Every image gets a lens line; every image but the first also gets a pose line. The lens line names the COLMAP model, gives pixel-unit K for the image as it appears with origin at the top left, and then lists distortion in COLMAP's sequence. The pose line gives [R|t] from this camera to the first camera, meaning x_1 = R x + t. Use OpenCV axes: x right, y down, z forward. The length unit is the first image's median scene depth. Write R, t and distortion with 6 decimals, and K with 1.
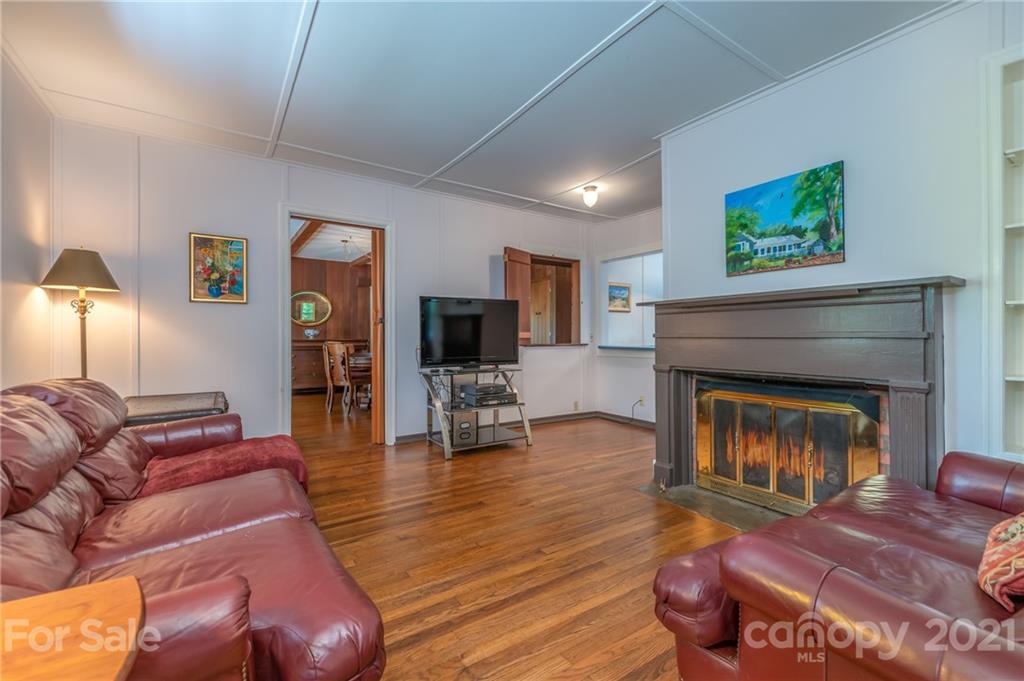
lens RADIAL K [[443.1, 0, 514.9], [0, 443.1, 337.3], [0, 0, 1]] dist [0.000683, -0.000130]
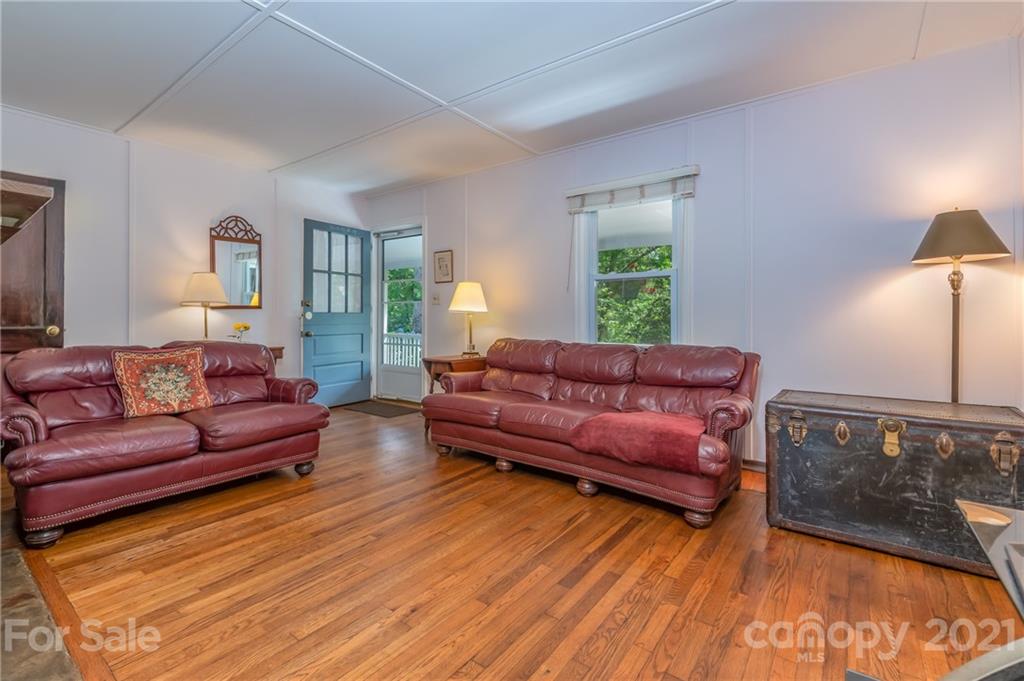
lens RADIAL K [[462.9, 0, 506.8], [0, 462.9, 318.9], [0, 0, 1]] dist [-0.000908, -0.000347]
pose [[-0.941492, -0.008920, -0.336916, 0.115836], [-0.007146, 0.999953, -0.006504, 0.012251], [0.336958, -0.003716, -0.941512, 1.746209]]
